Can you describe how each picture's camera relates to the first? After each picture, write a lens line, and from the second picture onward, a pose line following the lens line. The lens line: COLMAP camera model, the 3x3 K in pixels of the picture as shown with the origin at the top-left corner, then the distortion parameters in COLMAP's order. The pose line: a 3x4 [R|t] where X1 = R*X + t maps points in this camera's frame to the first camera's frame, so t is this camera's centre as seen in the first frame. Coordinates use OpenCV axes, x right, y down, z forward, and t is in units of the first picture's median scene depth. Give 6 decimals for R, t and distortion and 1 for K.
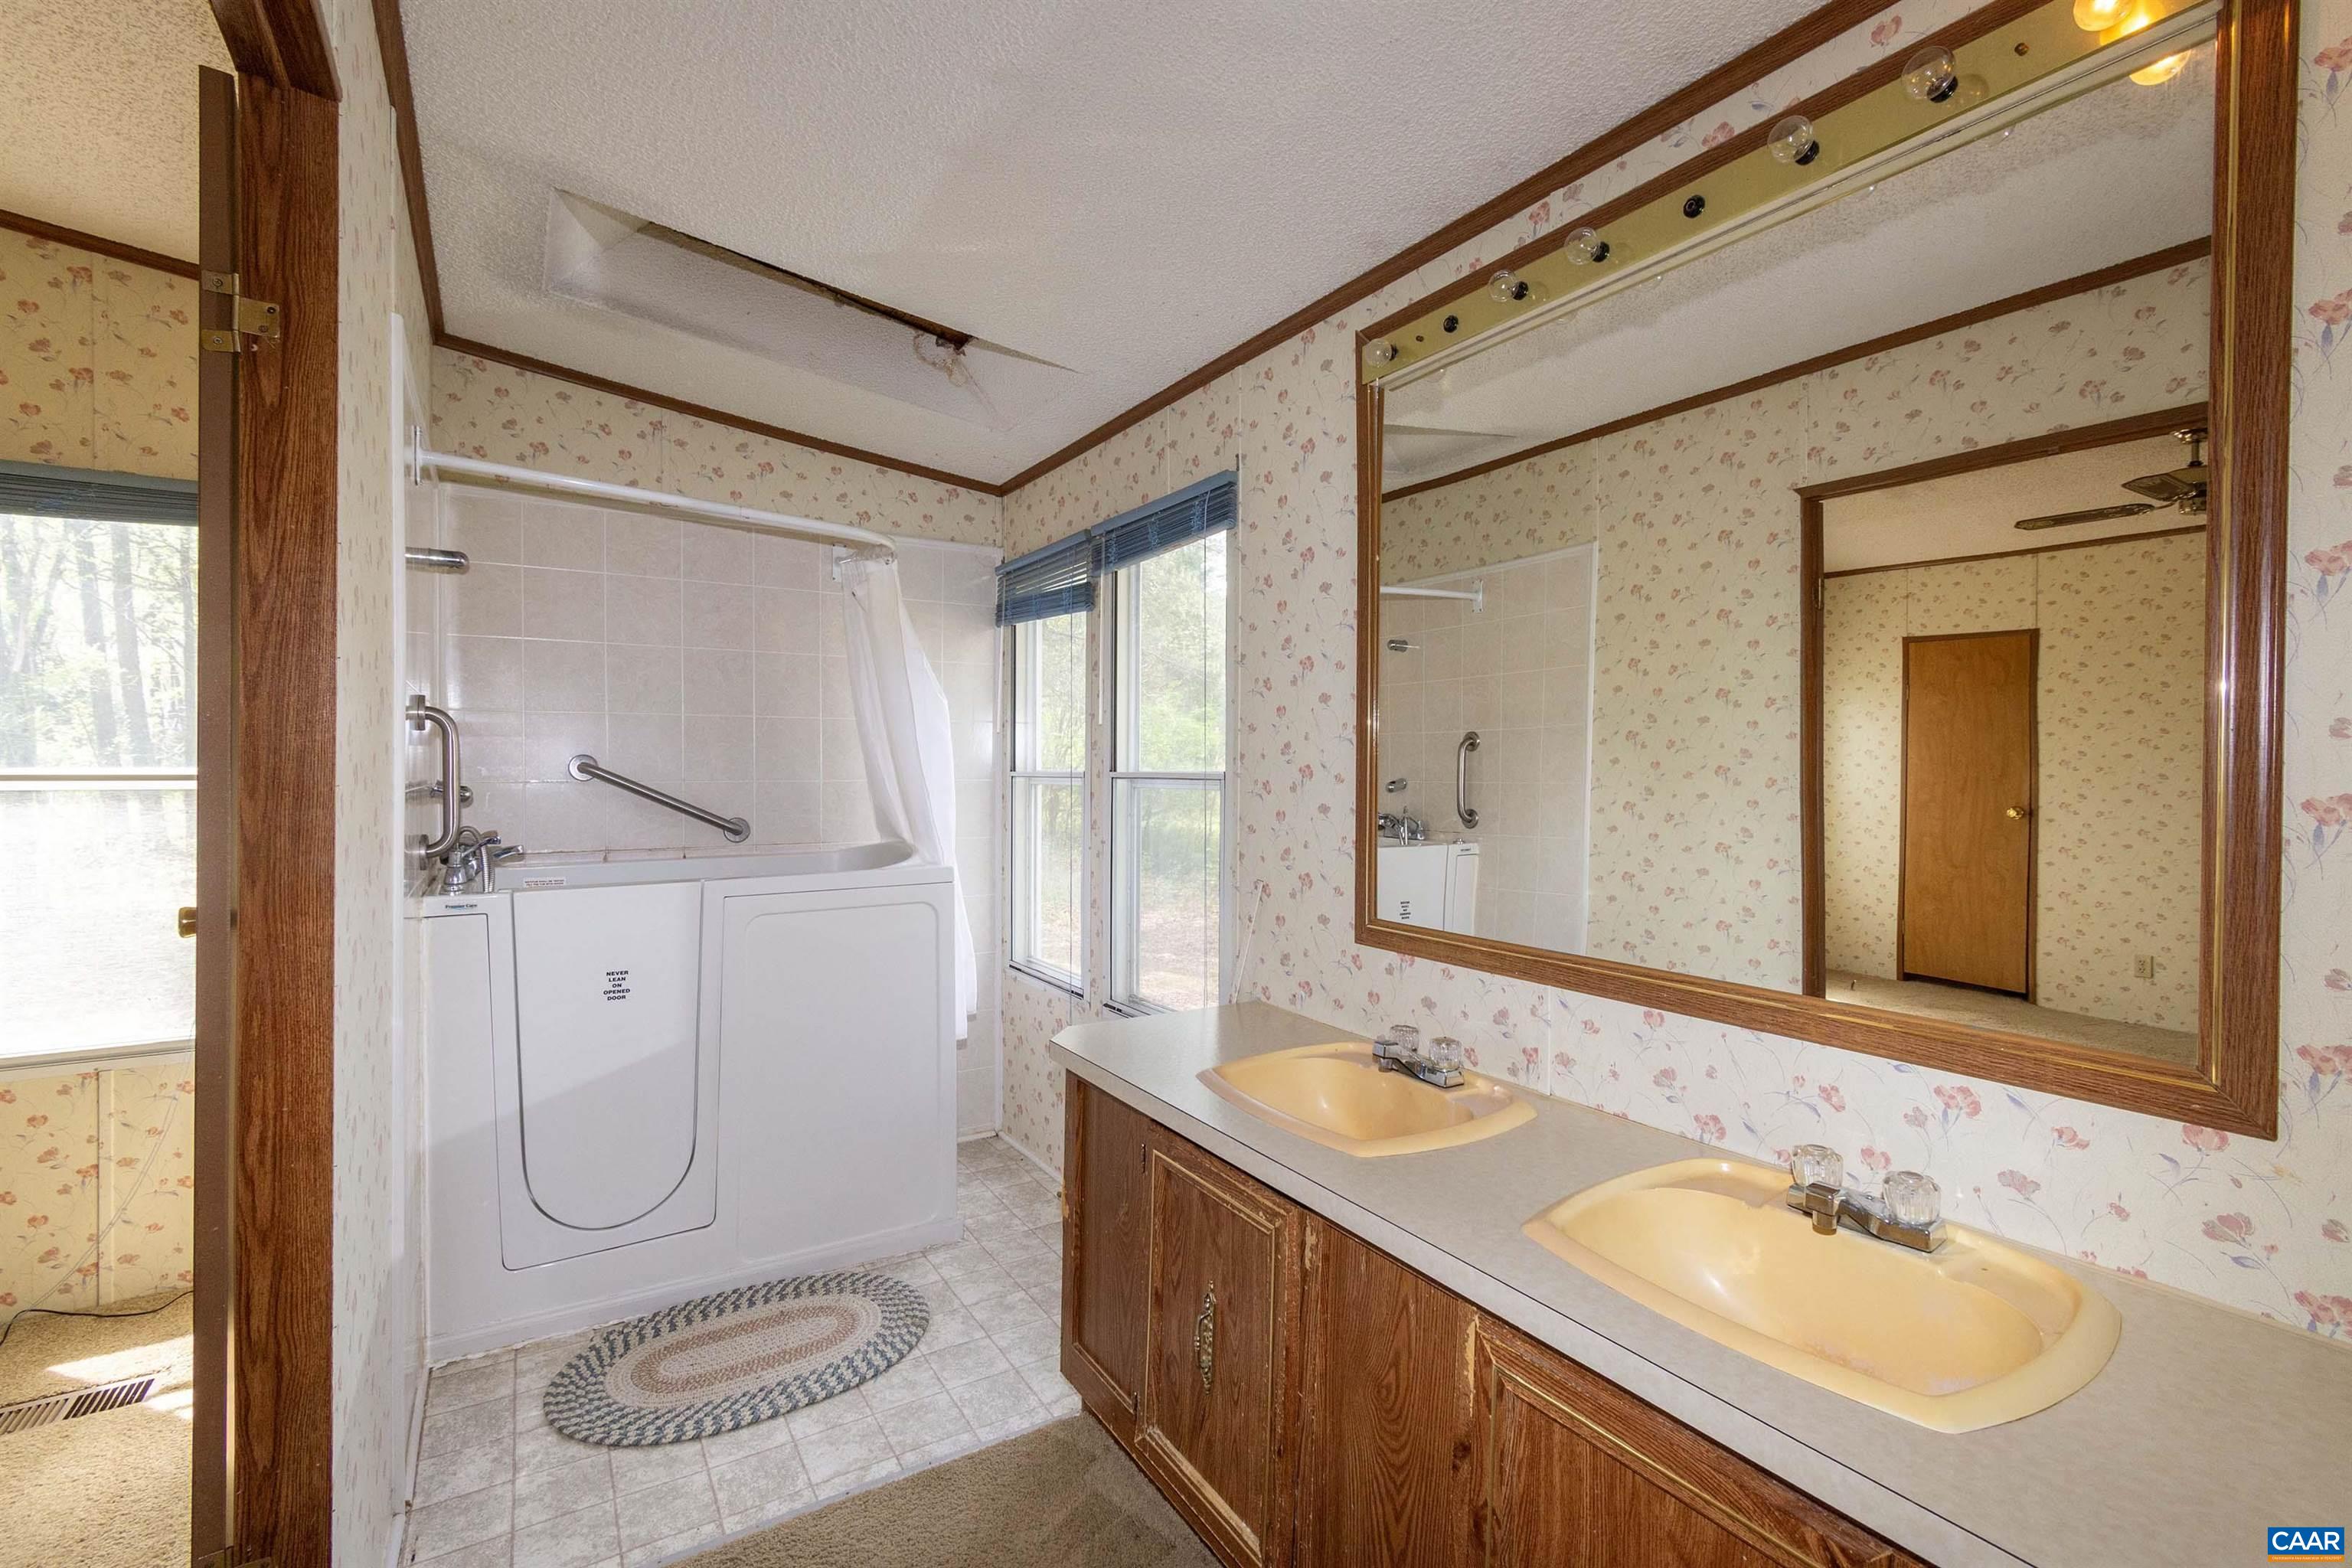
lens RADIAL K [[1039.6, 0, 1177.7], [0, 1039.6, 777.0], [0, 0, 1]] dist [0.002972, -0.000157]
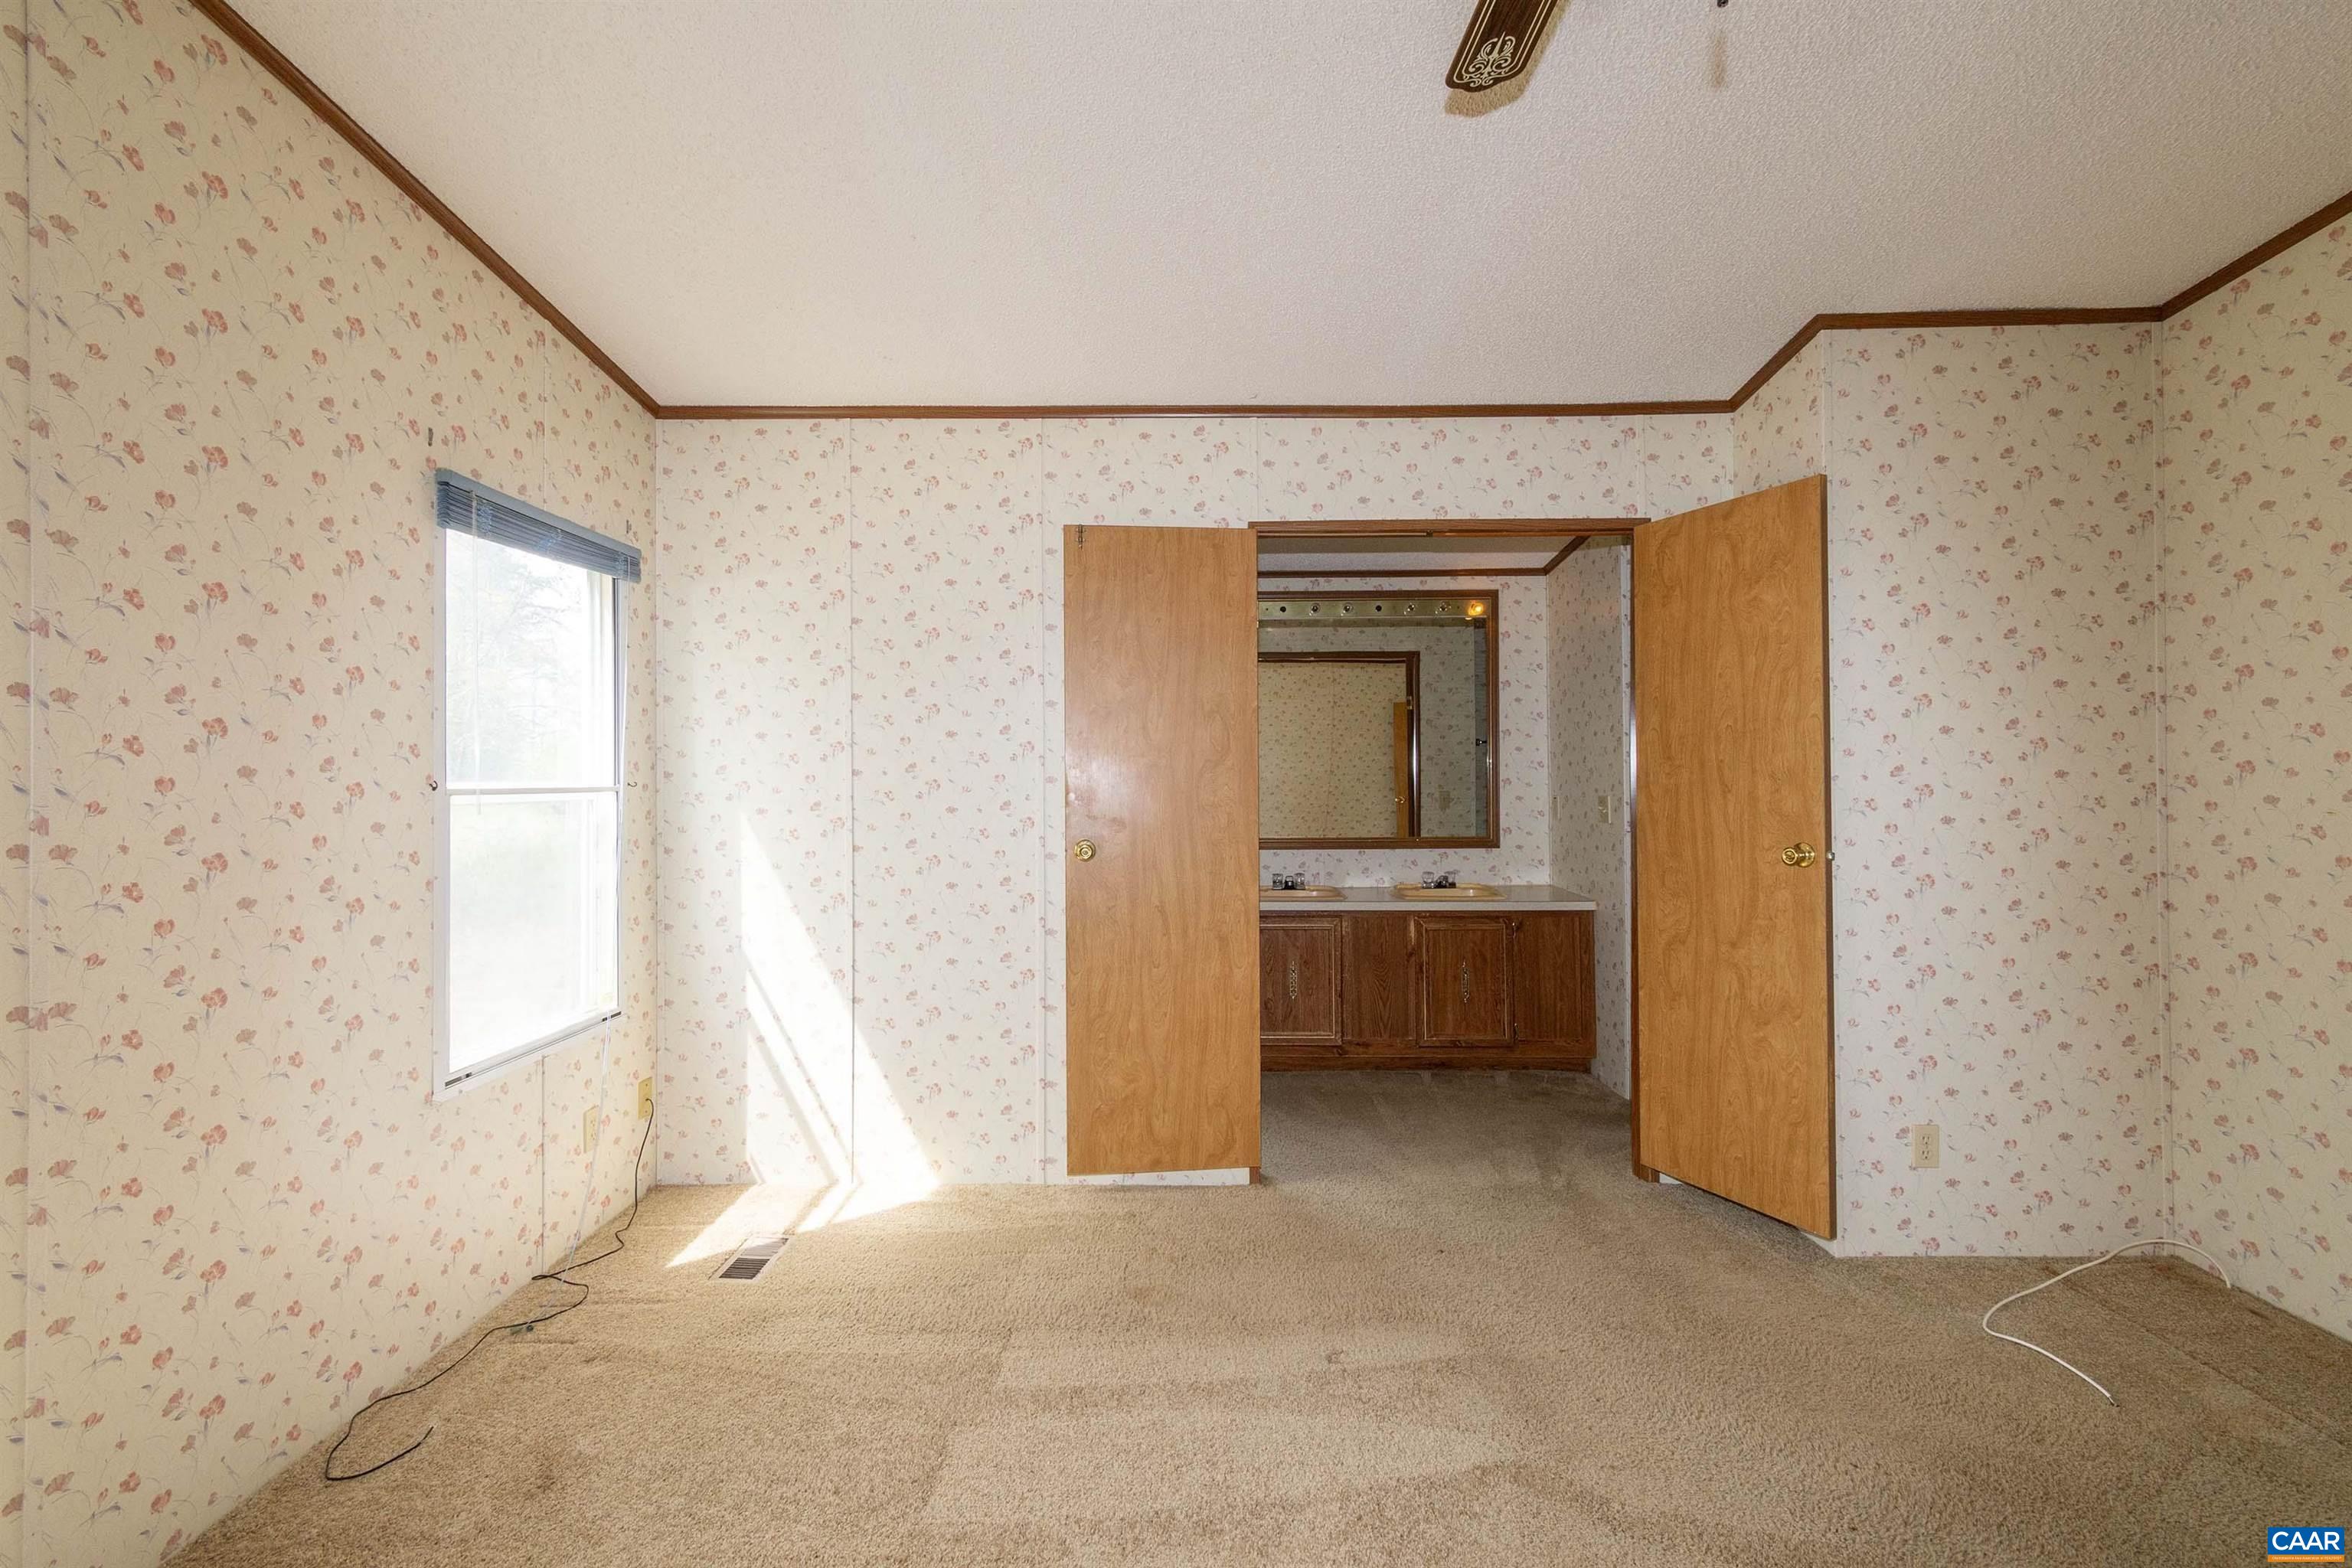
lens RADIAL K [[1039.6, 0, 1177.7], [0, 1039.6, 777.0], [0, 0, 1]] dist [0.002972, -0.000157]
pose [[0.540991, -0.006229, 0.841006, -1.845885], [0.013463, 0.999909, -0.001254, -0.004068], [-0.840921, 0.012000, 0.541025, -0.187380]]
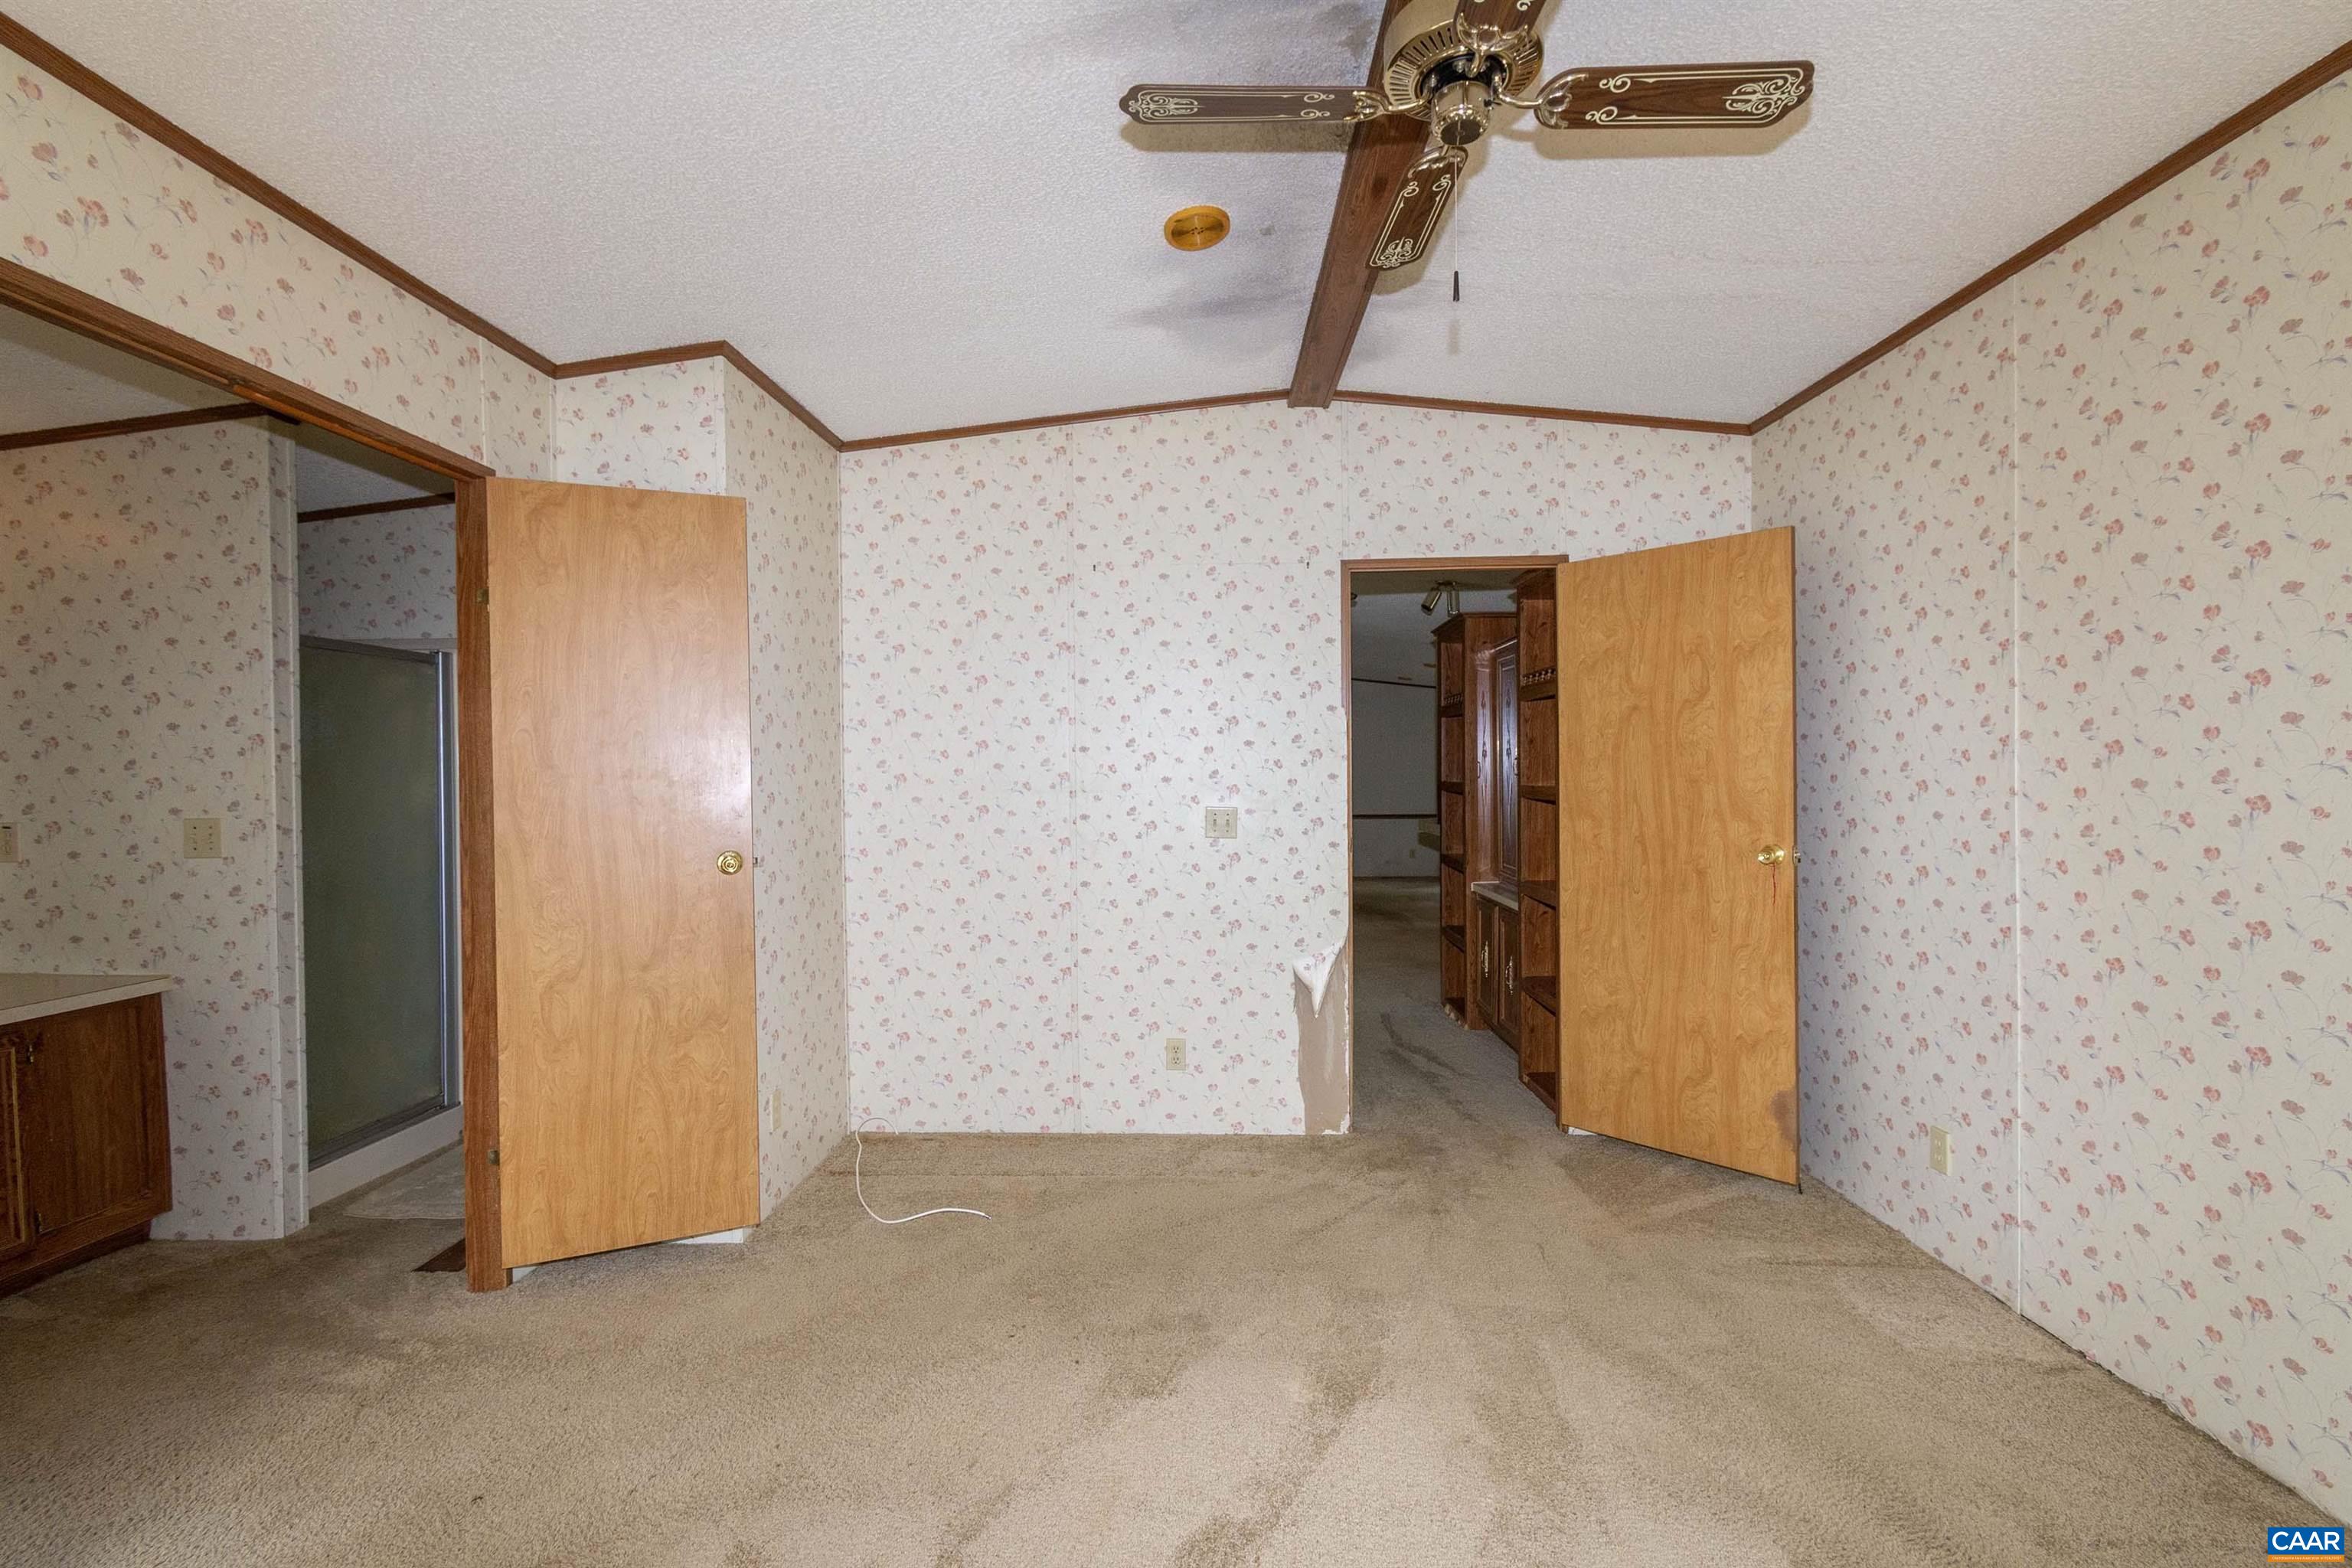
lens RADIAL K [[1039.6, 0, 1177.7], [0, 1039.6, 777.0], [0, 0, 1]] dist [0.002972, -0.000157]
pose [[-0.832042, 0.002809, 0.554705, -1.548561], [0.009976, 0.999901, 0.009900, -0.014919], [-0.554623, 0.013770, -0.831988, 0.641408]]
